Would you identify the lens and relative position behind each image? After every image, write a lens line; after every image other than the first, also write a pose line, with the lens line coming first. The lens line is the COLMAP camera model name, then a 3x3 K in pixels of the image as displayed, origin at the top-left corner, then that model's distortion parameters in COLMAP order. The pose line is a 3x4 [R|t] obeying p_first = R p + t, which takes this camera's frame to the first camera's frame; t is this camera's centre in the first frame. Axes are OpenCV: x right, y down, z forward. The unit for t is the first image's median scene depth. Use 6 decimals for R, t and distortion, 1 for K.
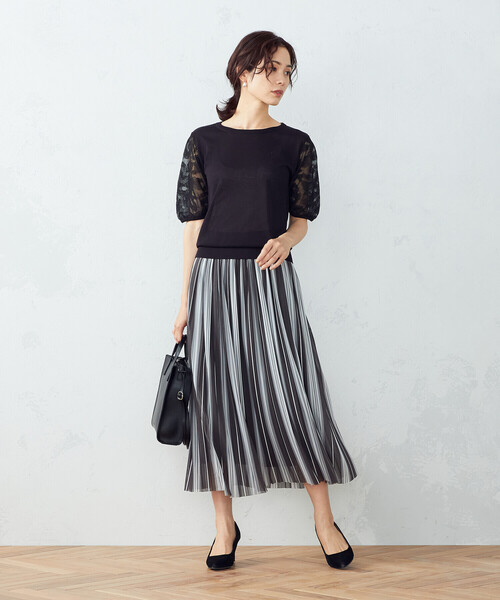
lens RADIAL K [[2171.3, 0, 265.8], [0, 2171.3, 299.7], [0, 0, 1]] dist [0.006331, 1.835459]
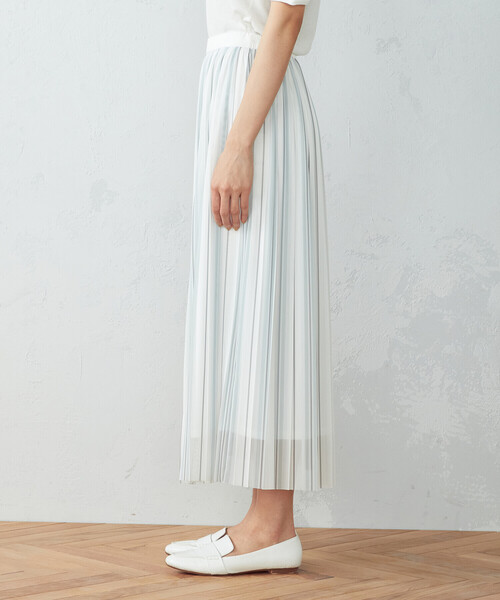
lens RADIAL K [[2304.1, 0, 250.5], [0, 2304.1, 247.5], [0, 0, 1]] dist [0.026139, -0.229644]
pose [[0.998532, 0.028341, 0.046152, -0.006232], [-0.029539, 0.999239, 0.025489, 0.015234], [-0.045394, -0.026815, 0.998609, 0.335296]]
